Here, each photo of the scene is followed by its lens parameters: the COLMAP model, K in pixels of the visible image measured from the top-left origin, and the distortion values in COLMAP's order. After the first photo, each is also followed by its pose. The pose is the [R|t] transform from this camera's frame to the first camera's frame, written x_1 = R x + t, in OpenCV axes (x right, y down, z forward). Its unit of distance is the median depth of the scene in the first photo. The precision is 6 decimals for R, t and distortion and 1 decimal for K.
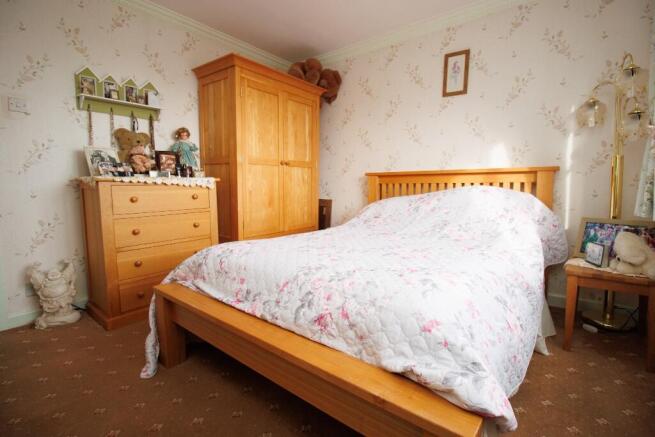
lens RADIAL K [[299.0, 0, 327.5], [0, 299.0, 218.5], [0, 0, 1]] dist [-0.003199, -0.000352]
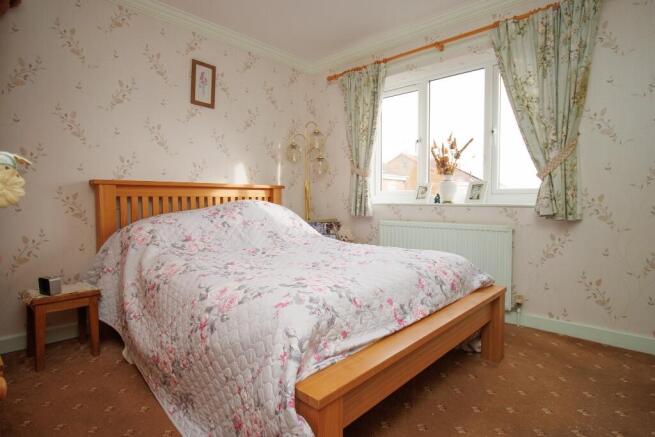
lens RADIAL K [[357.7, 0, 327.5], [0, 357.7, 218.5], [0, 0, 1]] dist [-0.001628, -0.000226]
pose [[0.071831, -0.050154, 0.996155, -0.742908], [0.110193, 0.993020, 0.042051, -0.060554], [-0.991311, 0.106748, 0.076856, 0.580748]]
